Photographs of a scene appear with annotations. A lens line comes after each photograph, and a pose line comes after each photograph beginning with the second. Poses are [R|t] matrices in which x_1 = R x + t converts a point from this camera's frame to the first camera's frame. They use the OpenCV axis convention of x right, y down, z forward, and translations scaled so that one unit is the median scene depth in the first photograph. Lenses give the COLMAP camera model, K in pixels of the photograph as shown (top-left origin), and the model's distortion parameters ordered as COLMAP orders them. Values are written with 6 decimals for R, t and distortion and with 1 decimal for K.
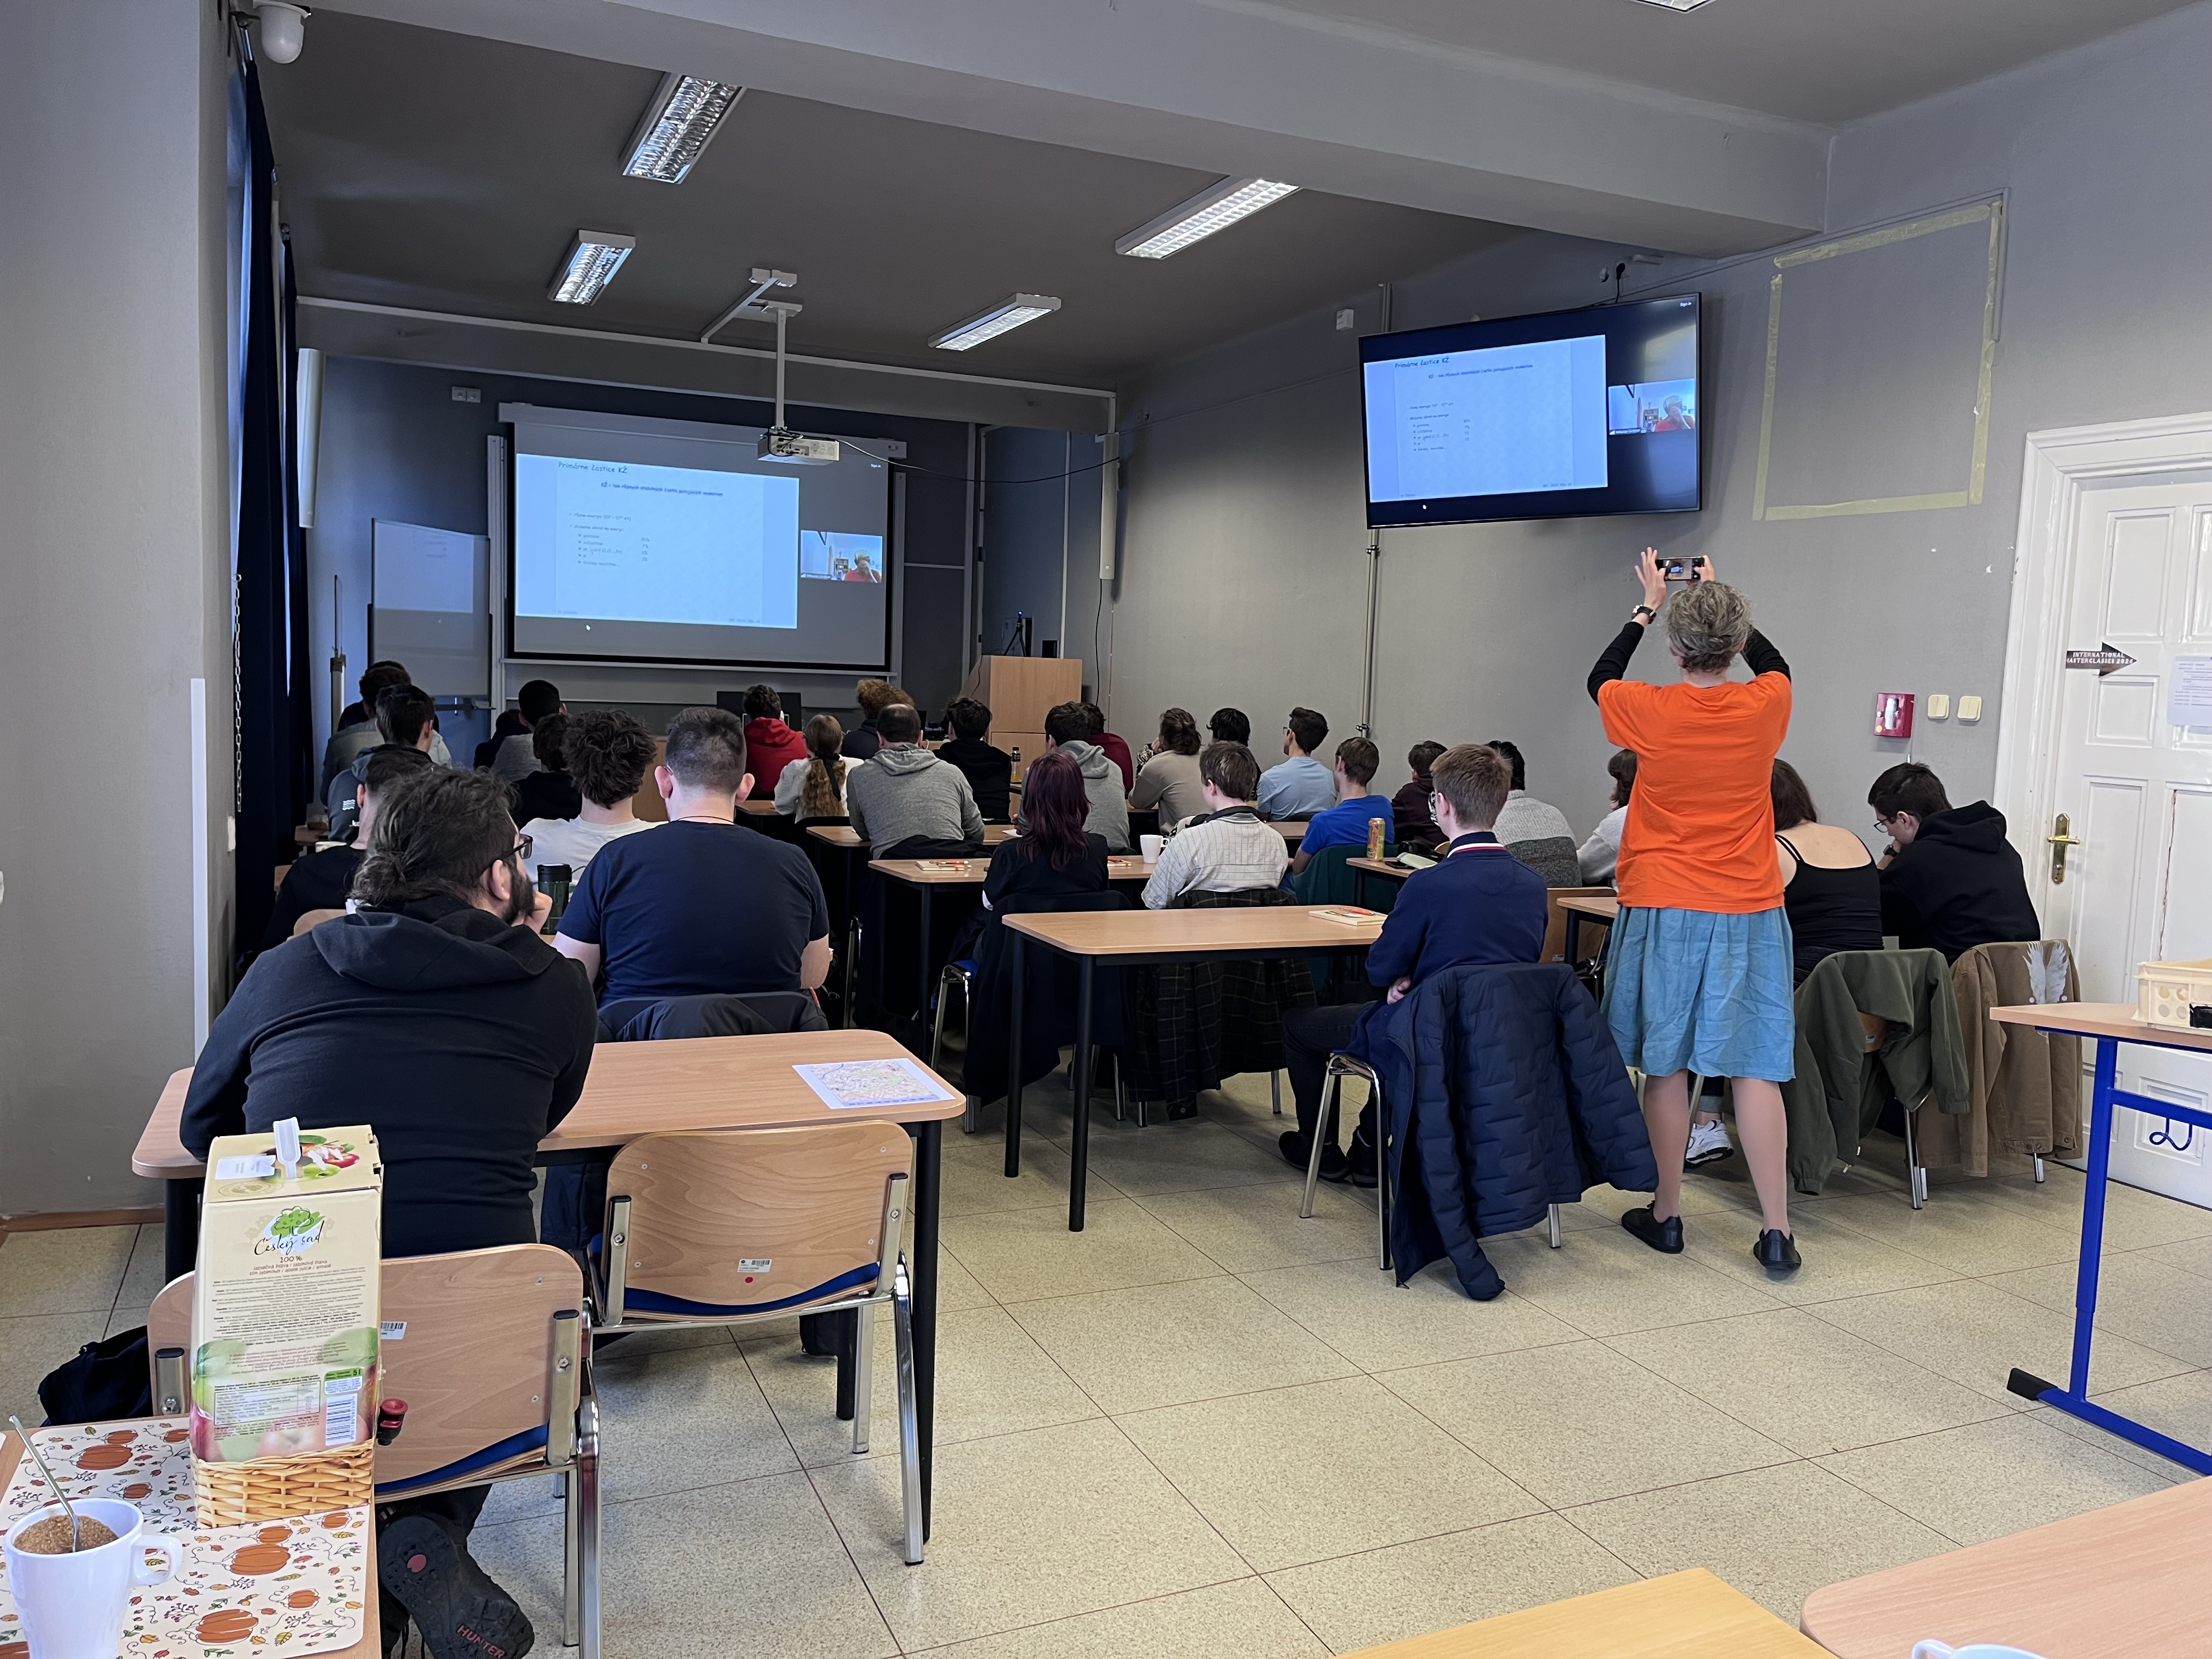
lens RADIAL K [[1690.0, 0, 1106.0], [0, 1690.0, 829.5], [0, 0, 1]] dist [0.033488, 0.002678]
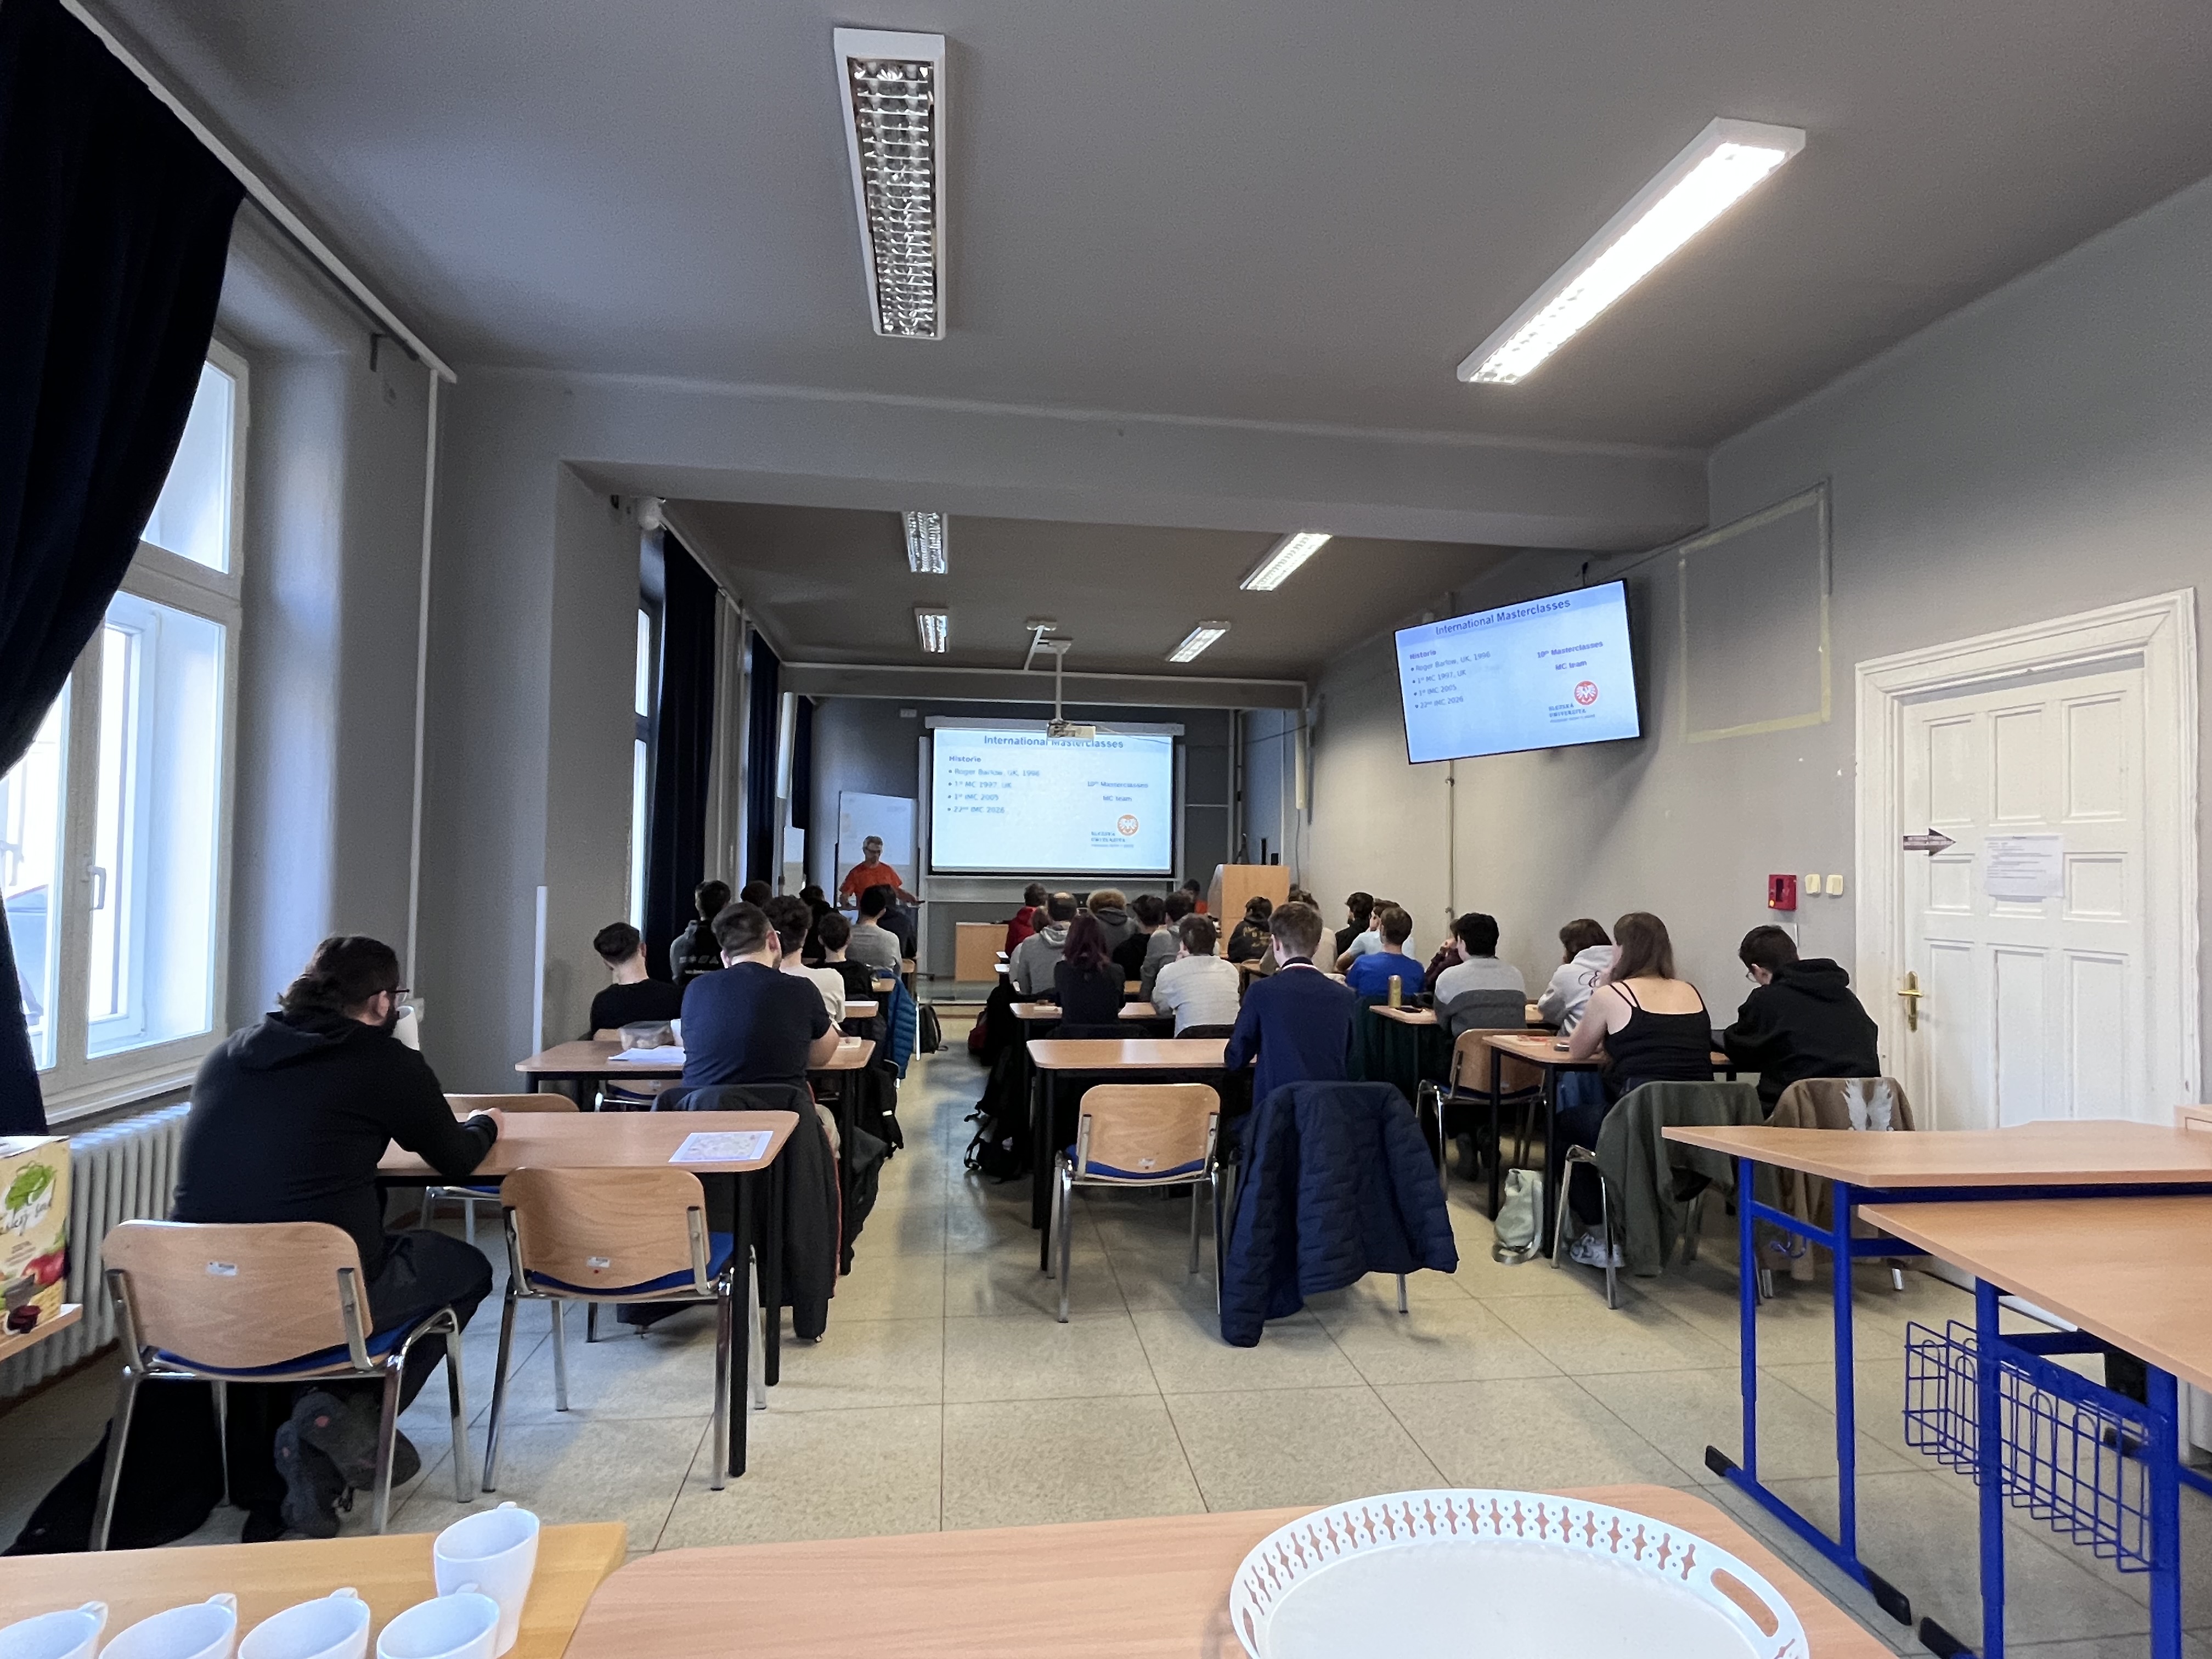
lens RADIAL K [[1176.9, 0, 1106.0], [0, 1176.9, 829.5], [0, 0, 1]] dist [0.024657, -0.000521]
pose [[0.956737, -0.035704, -0.288755, 0.237958], [-0.004077, 0.990699, -0.136008, 0.007149], [0.290925, 0.131301, 0.947693, 0.032940]]
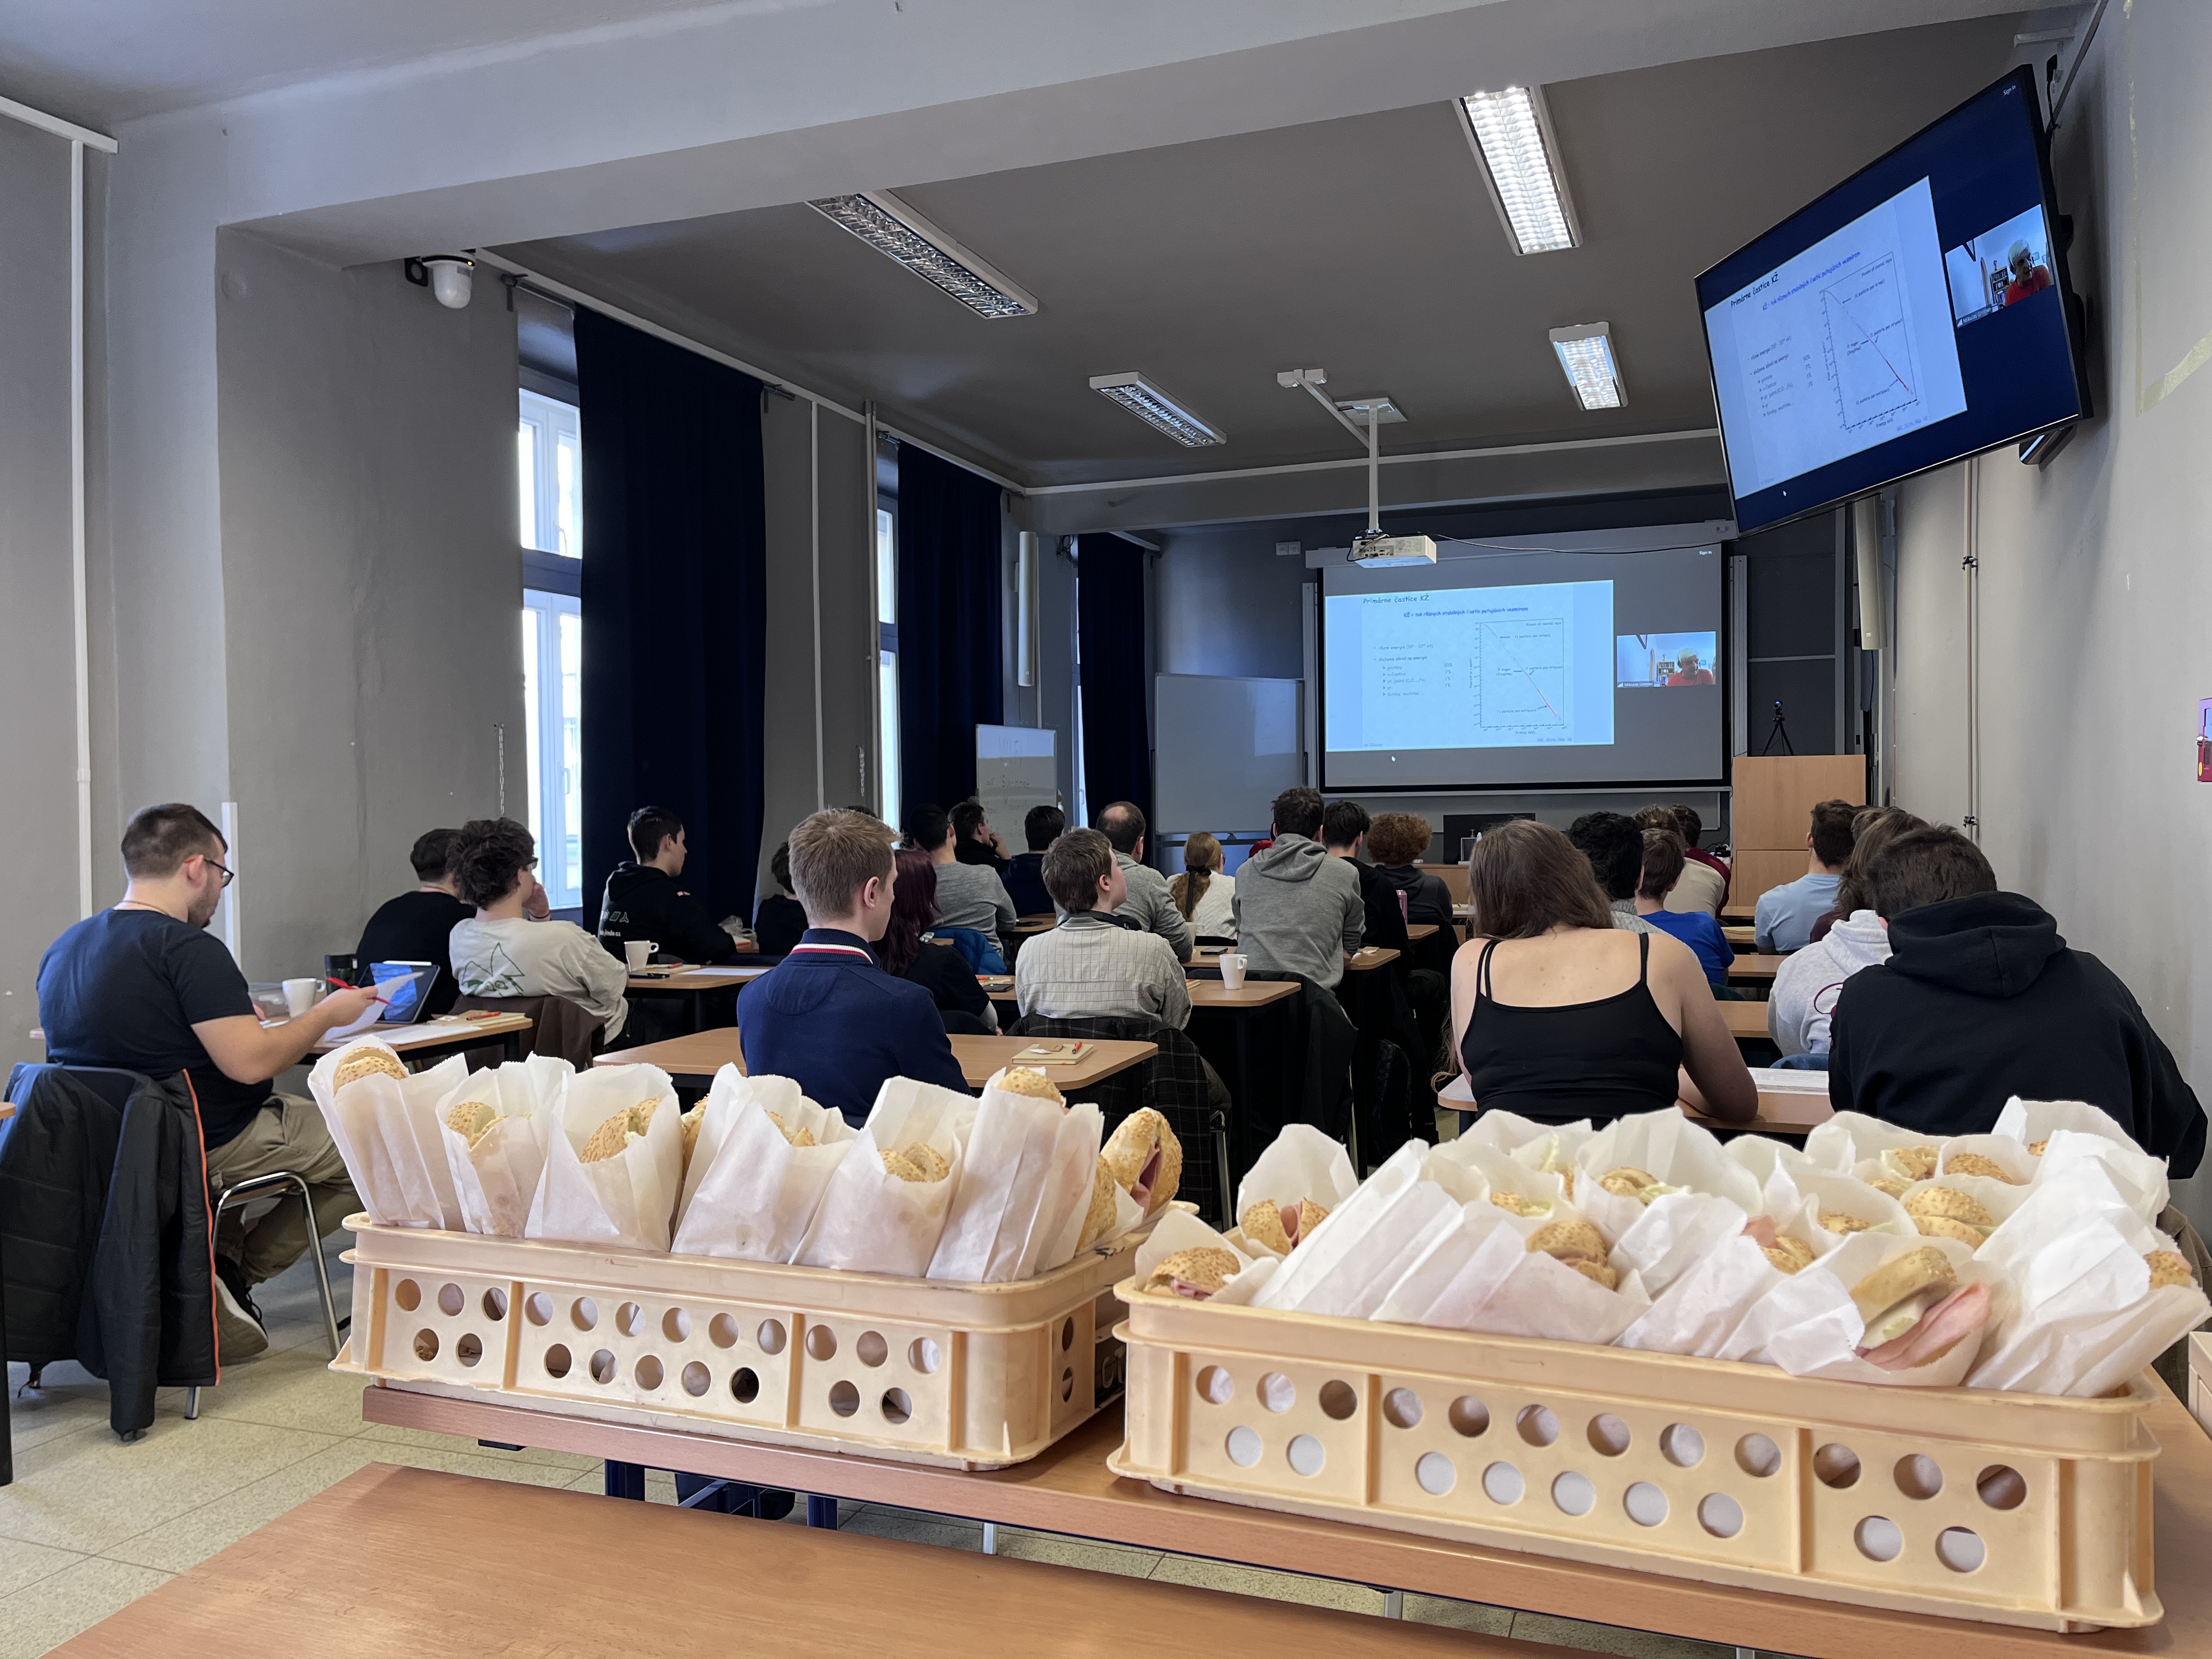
lens RADIAL K [[1688.6, 0, 1109.8], [0, 1688.6, 841.9], [0, 0, 1]] dist [0.000952, 0.000184]
pose [[0.707417, -0.034413, -0.705958, 0.565060], [-0.024187, 0.997050, -0.072840, 0.011299], [0.706382, 0.068603, 0.704498, 0.391060]]
